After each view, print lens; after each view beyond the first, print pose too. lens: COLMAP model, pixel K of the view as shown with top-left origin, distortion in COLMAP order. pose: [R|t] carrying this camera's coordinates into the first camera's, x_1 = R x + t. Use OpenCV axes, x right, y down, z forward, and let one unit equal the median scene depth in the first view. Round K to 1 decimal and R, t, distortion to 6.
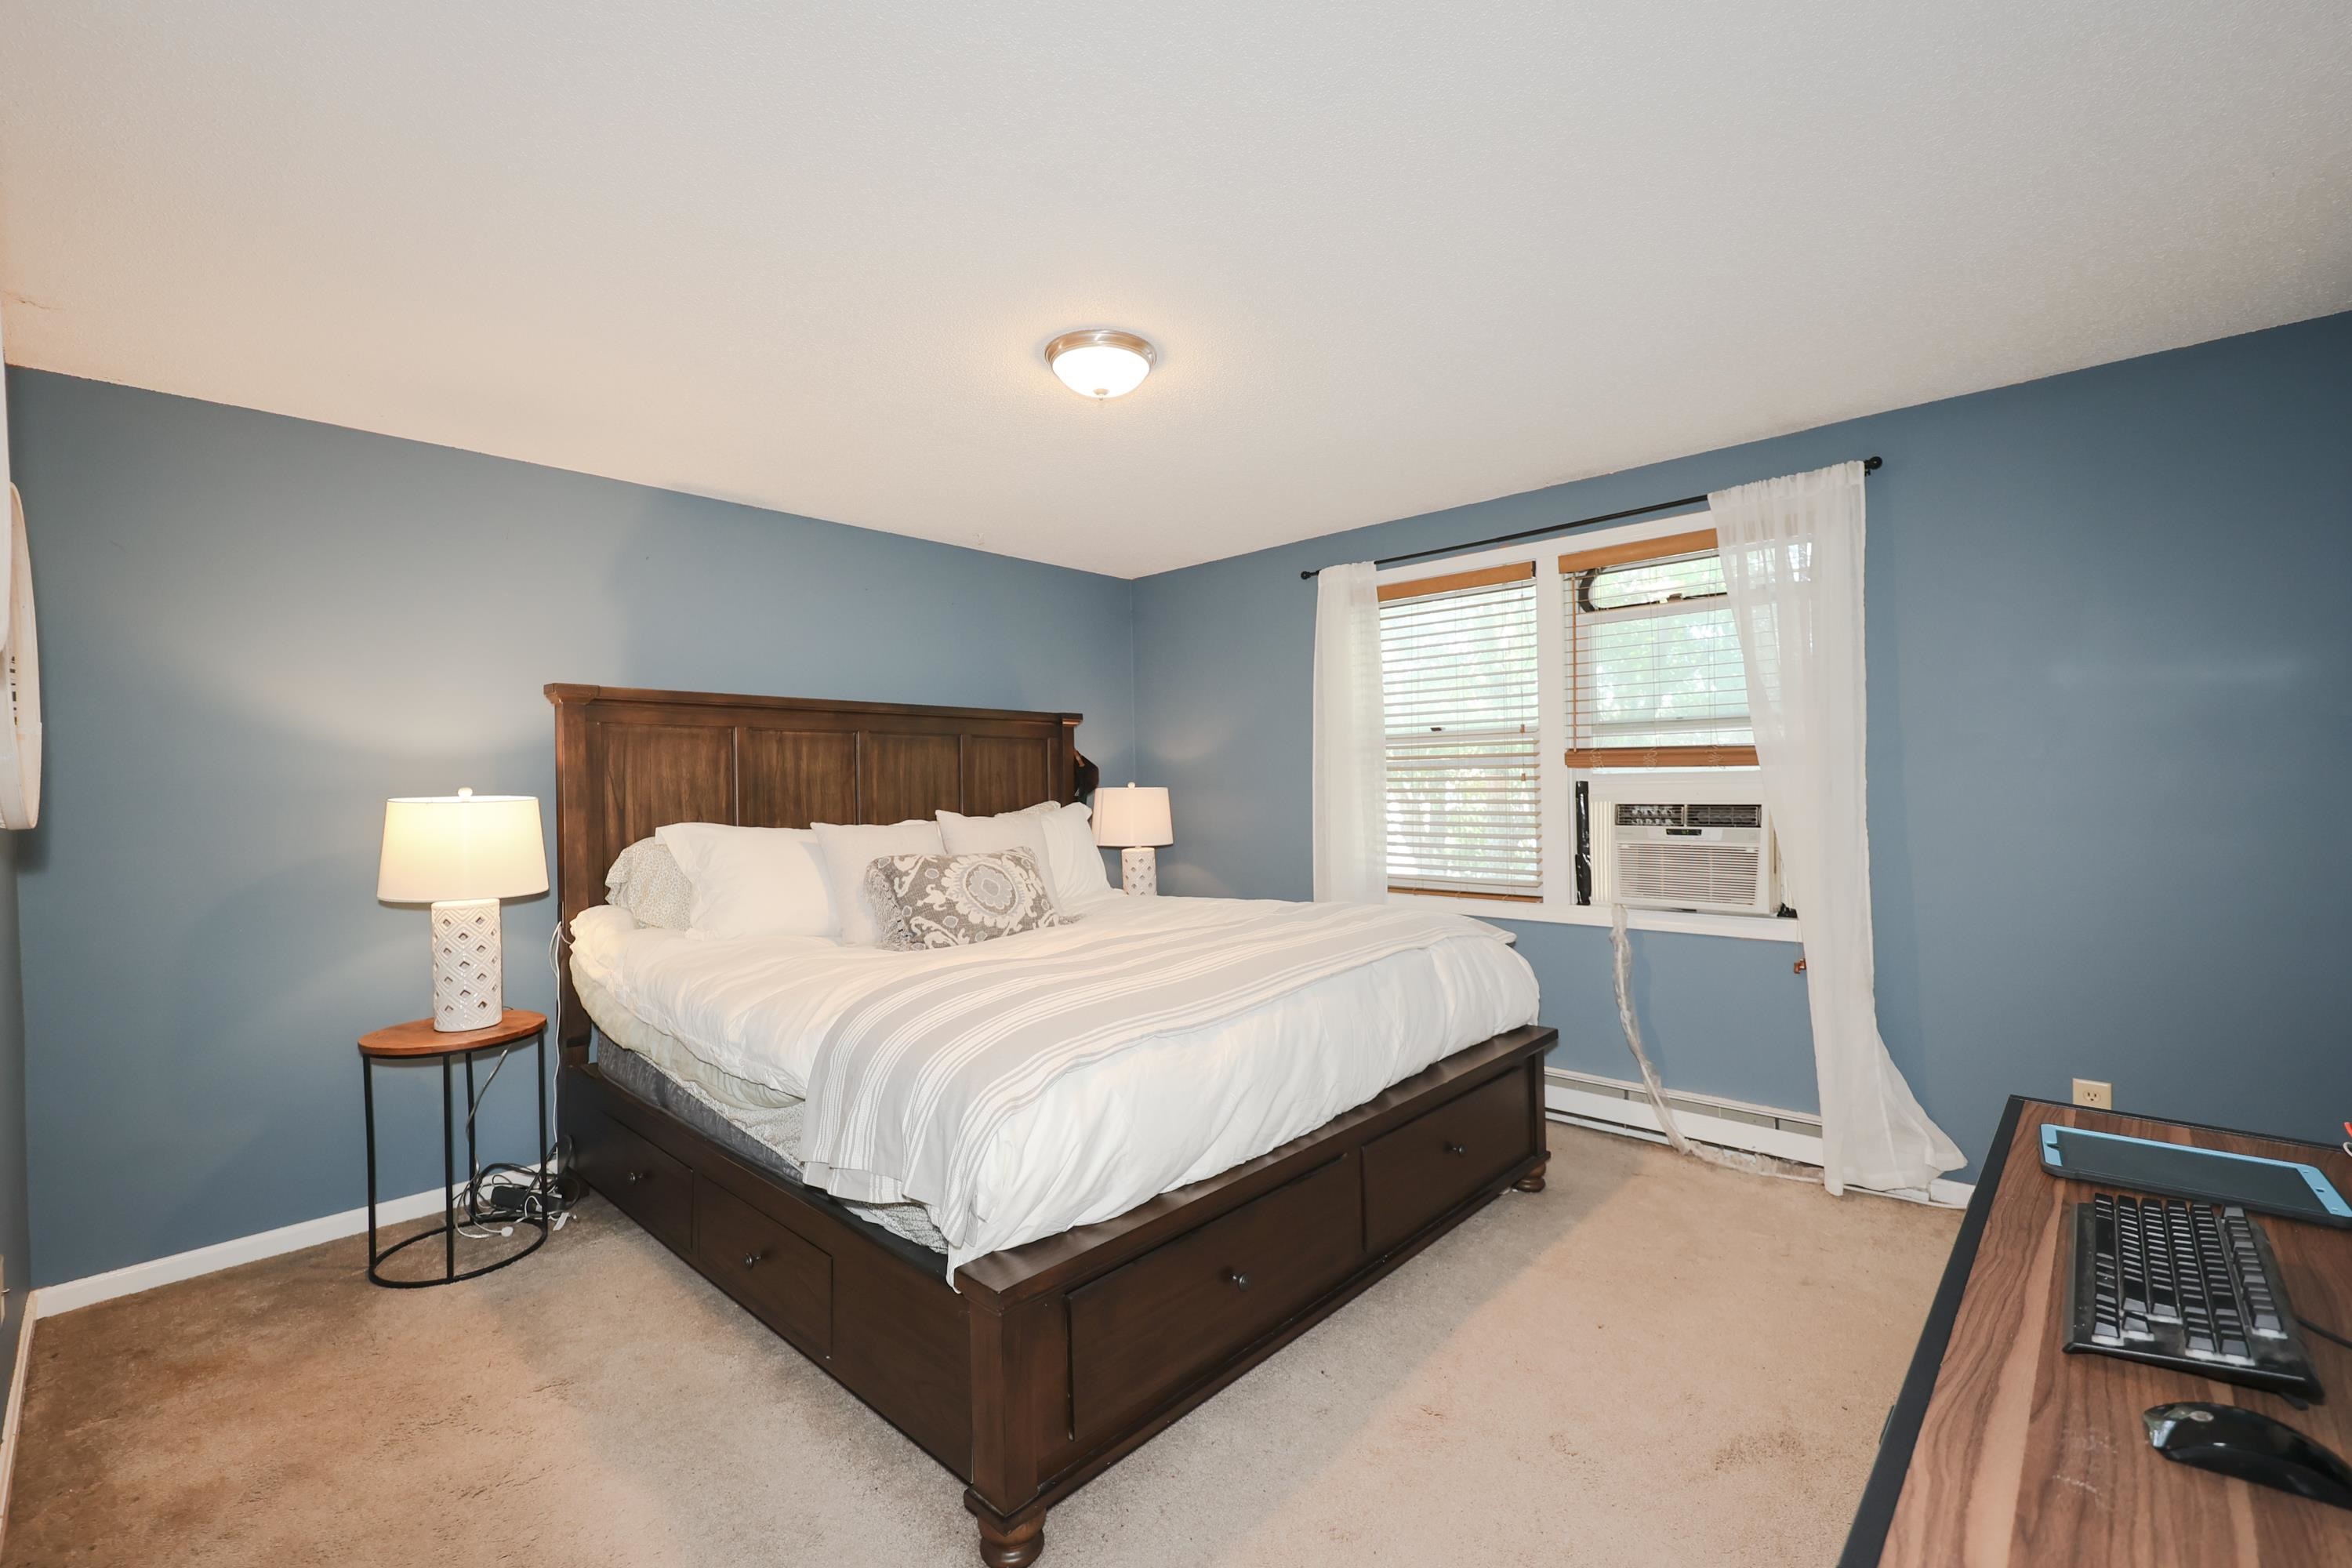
lens RADIAL K [[970.2, 0, 1178.3], [0, 970.2, 782.1], [0, 0, 1]] dist [0.000943, -0.000263]
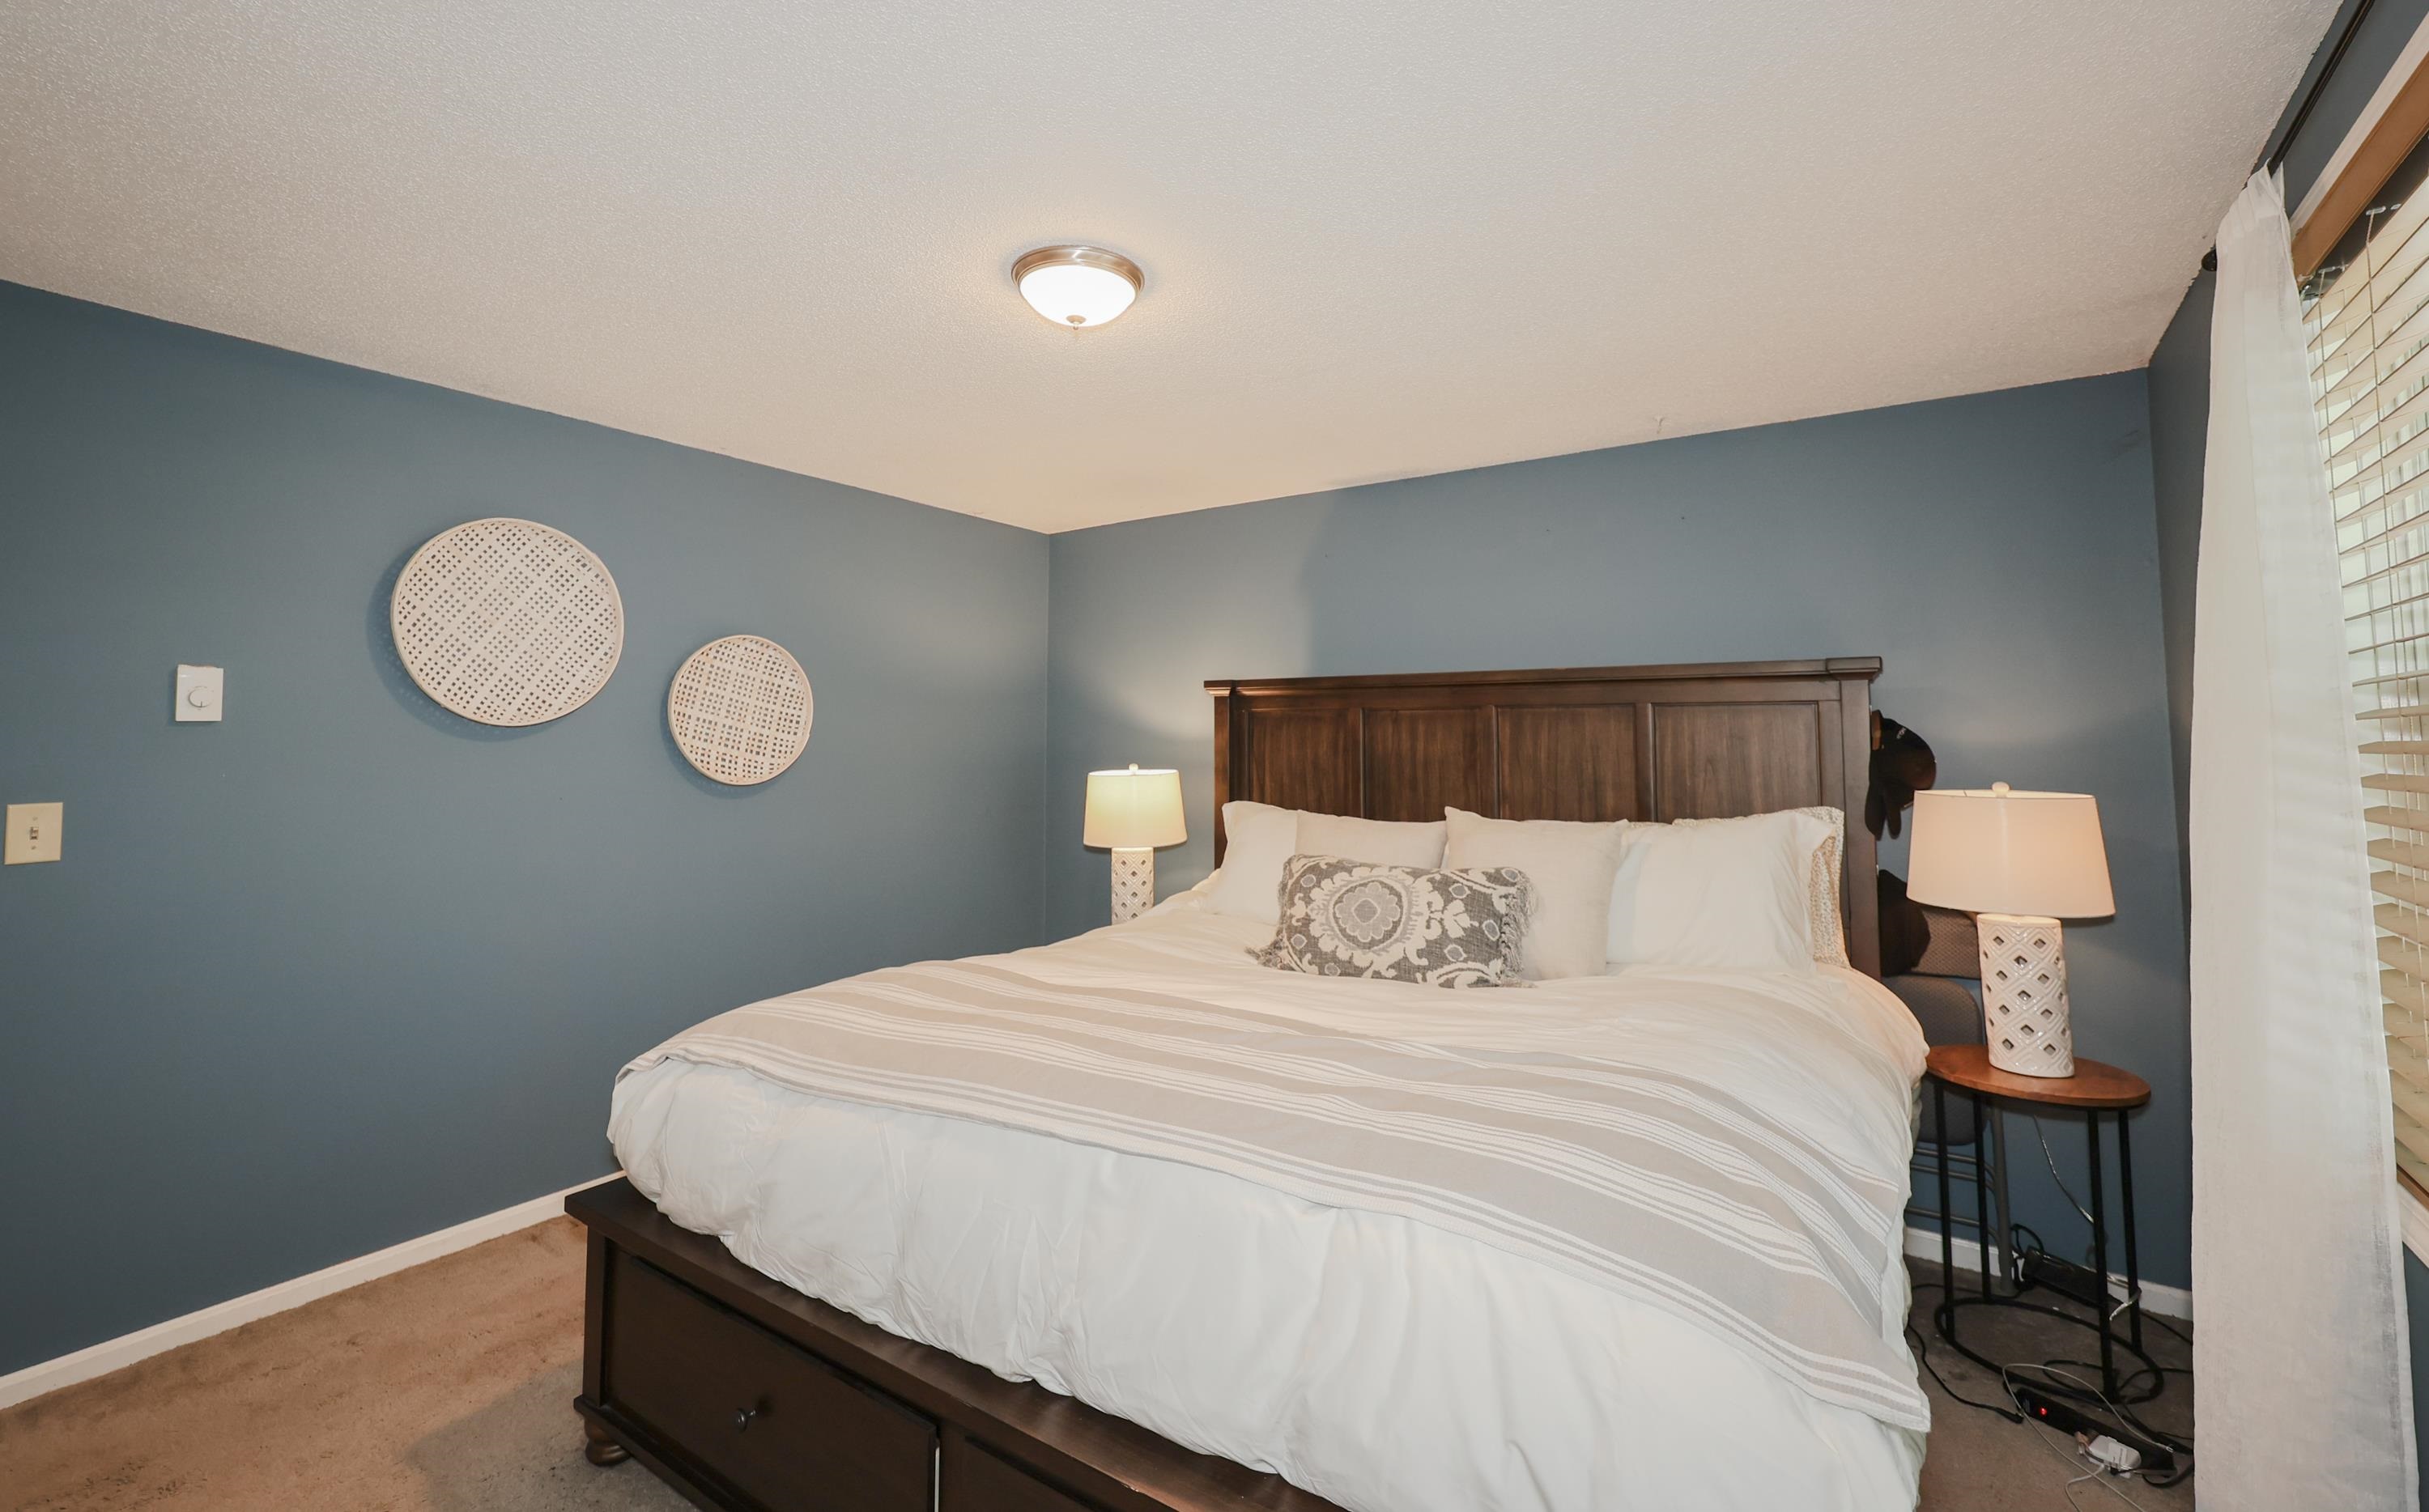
lens RADIAL K [[1070.6, 0, 1211.1], [0, 1070.6, 704.0], [0, 0, 1]] dist [0.054736, -0.000029]
pose [[0.141757, -0.046752, -0.988797, 0.556504], [-0.018347, 0.998588, -0.049846, -0.004757], [0.989731, 0.025208, 0.140699, 0.696973]]
